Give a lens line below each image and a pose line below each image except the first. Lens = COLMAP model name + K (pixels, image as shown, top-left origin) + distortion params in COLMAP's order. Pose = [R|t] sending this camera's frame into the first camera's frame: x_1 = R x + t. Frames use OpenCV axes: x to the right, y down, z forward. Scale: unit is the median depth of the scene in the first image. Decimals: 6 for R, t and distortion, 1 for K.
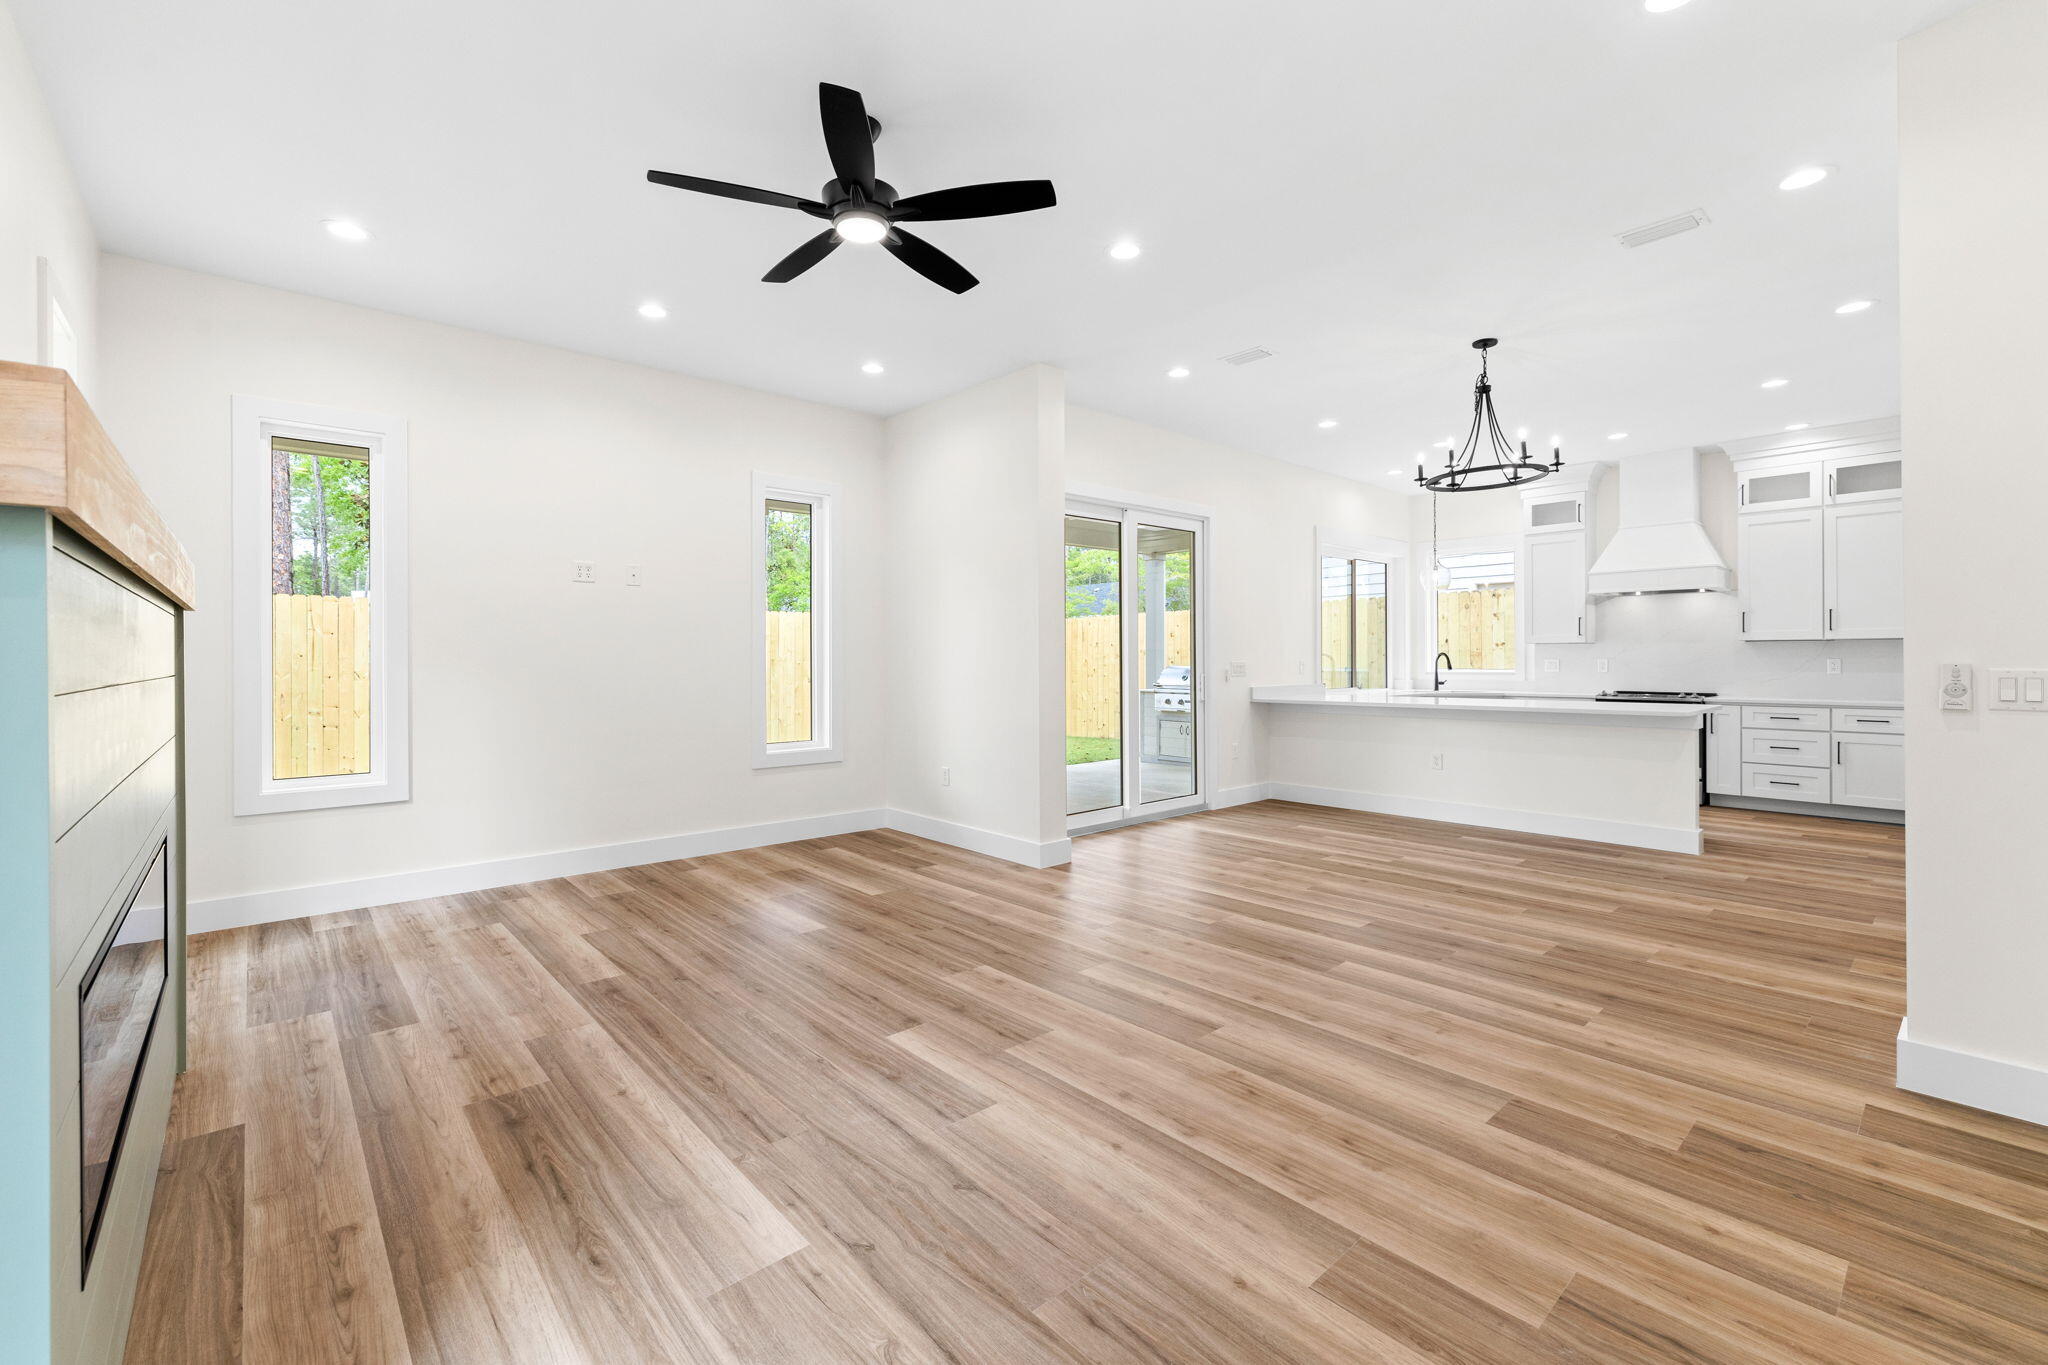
lens RADIAL K [[870.4, 0, 1028.6], [0, 870.4, 663.5], [0, 0, 1]] dist [0.000558, 0.000134]
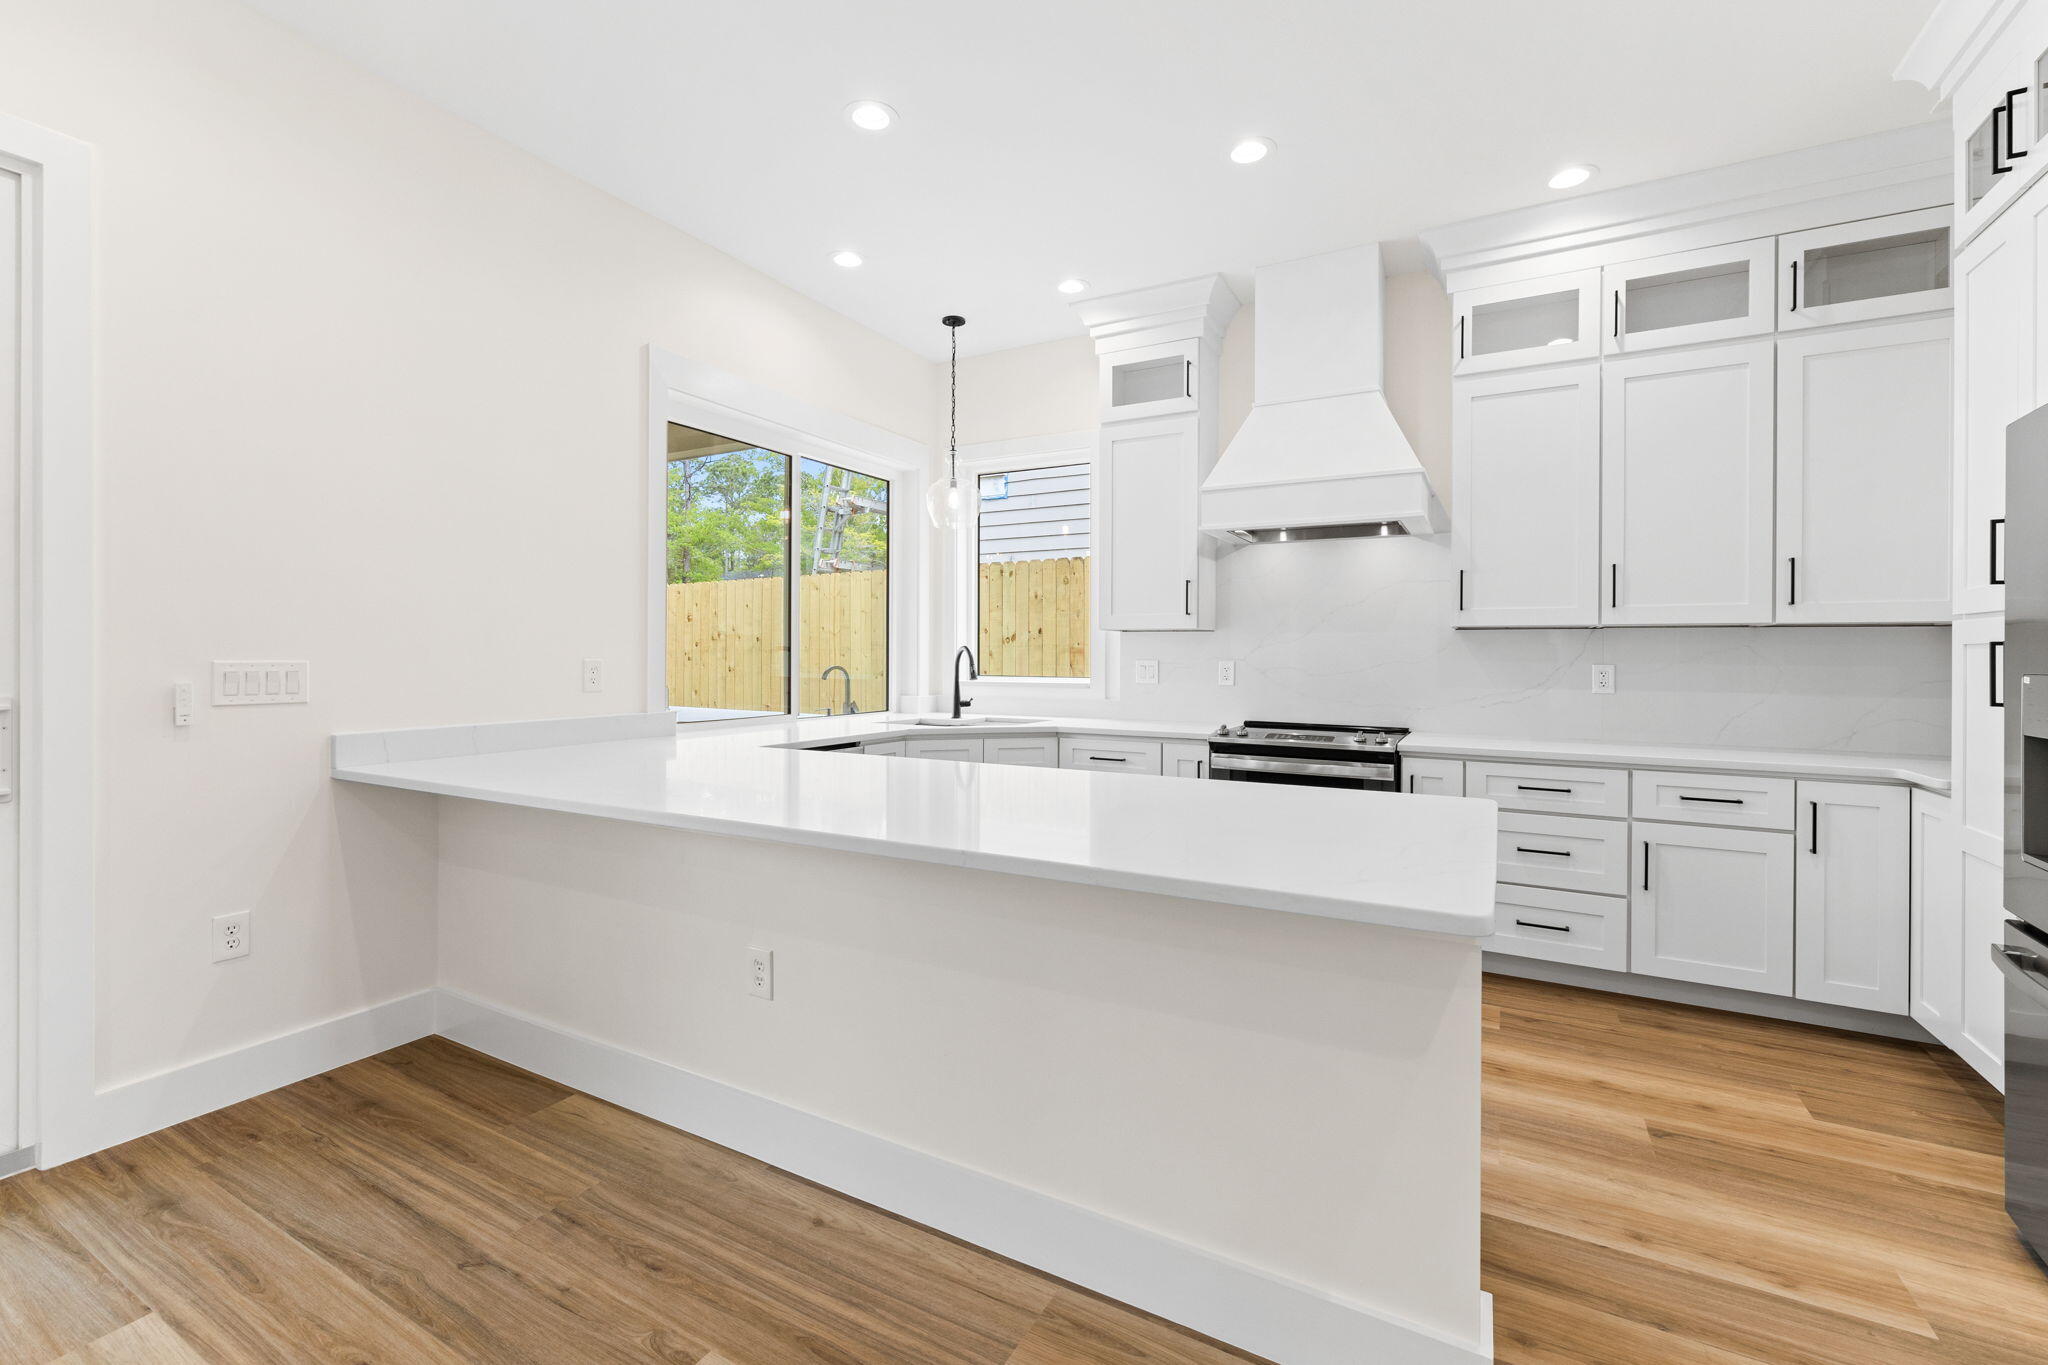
lens RADIAL K [[870.4, 0, 1032.6], [0, 870.4, 660.1], [0, 0, 1]] dist [0.000558, 0.000134]
pose [[0.945640, 0.007392, 0.325132, 0.909486], [-0.007568, 0.999971, -0.000724, -0.010154], [-0.325128, -0.001776, 0.945669, 1.298394]]
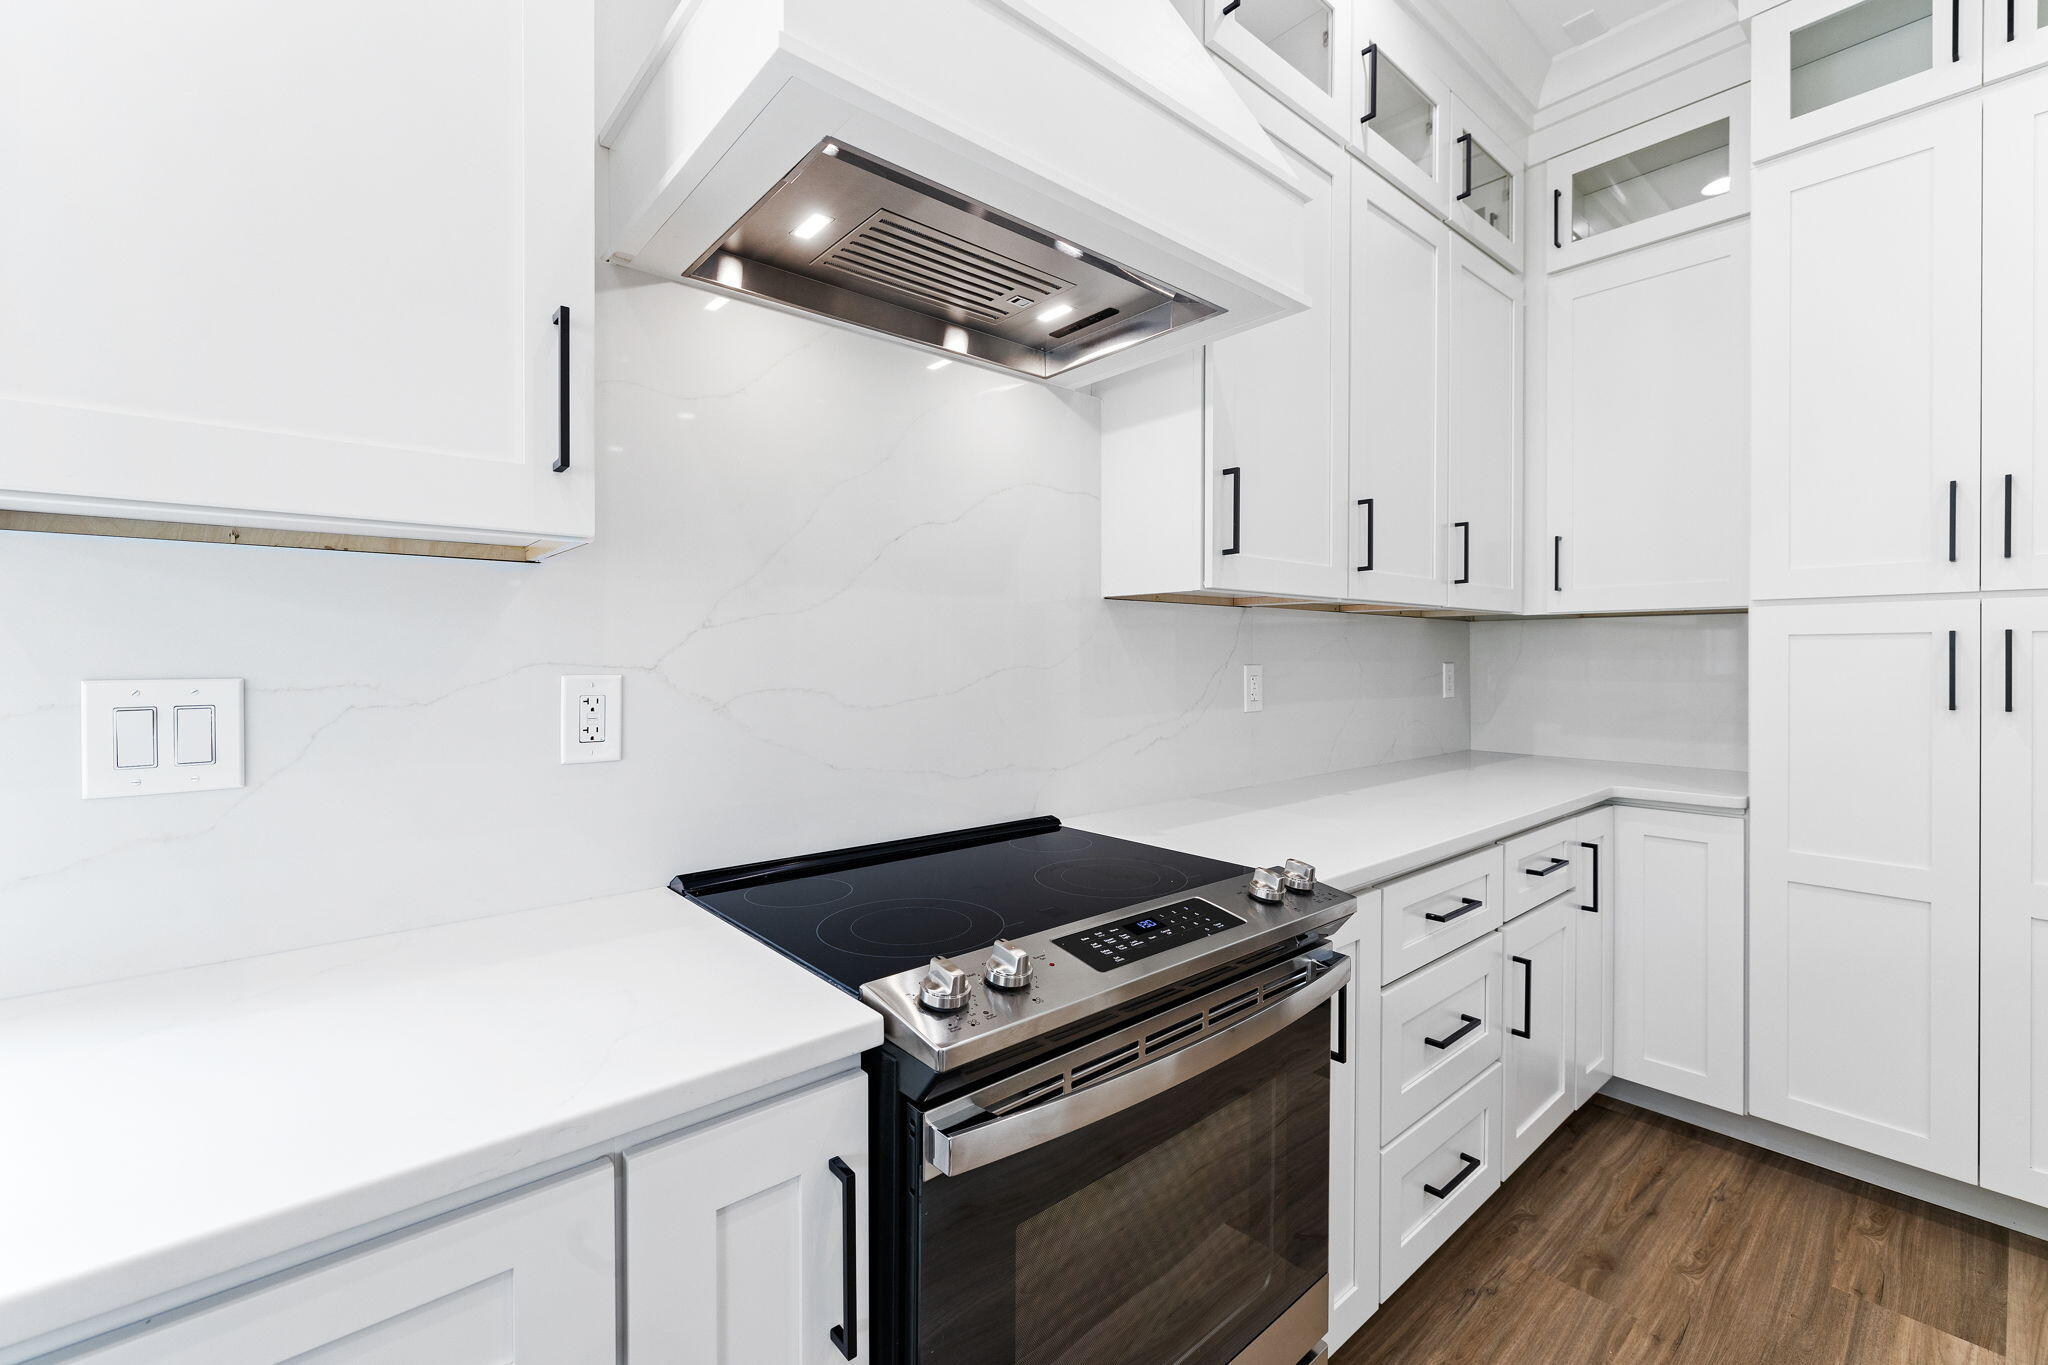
lens RADIAL K [[870.4, 0, 1011.5], [0, 870.4, 662.4], [0, 0, 1]] dist [0.000558, 0.000134]
pose [[0.040807, -0.006883, 0.999143, 1.258257], [0.006110, 0.999959, 0.006639, -0.018259], [-0.999148, 0.005834, 0.040848, 2.265699]]
